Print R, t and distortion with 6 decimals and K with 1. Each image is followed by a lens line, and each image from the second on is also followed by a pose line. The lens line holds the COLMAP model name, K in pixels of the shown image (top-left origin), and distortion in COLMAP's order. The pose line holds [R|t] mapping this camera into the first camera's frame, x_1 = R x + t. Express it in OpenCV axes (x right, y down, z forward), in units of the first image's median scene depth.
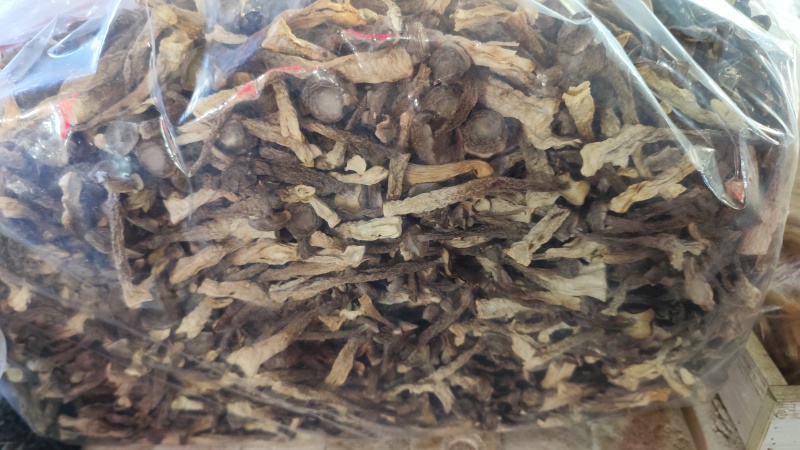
lens RADIAL K [[555.9, 0, 400.0], [0, 555.9, 225.0], [0, 0, 1]] dist [0.003561, -0.036673]
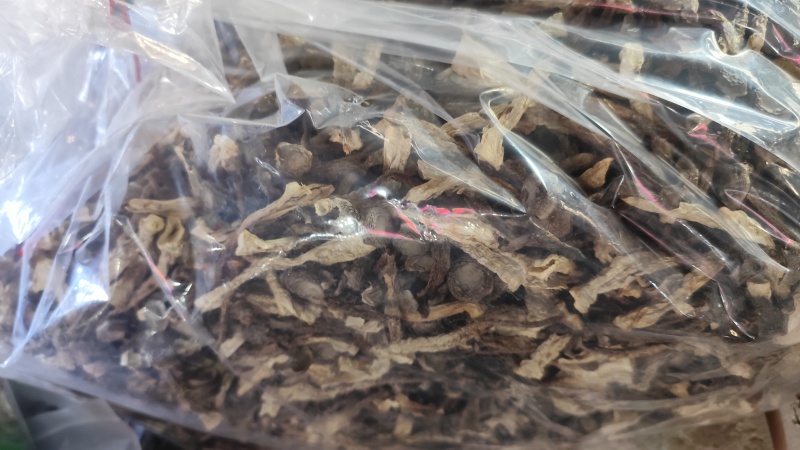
lens RADIAL K [[555.9, 0, 400.0], [0, 555.9, 225.0], [0, 0, 1]] dist [0.003561, -0.036673]
pose [[0.960164, -0.158957, -0.229820, 0.244224], [0.211664, 0.950670, 0.226771, -0.447171], [0.182436, -0.266382, 0.946445, 0.062902]]
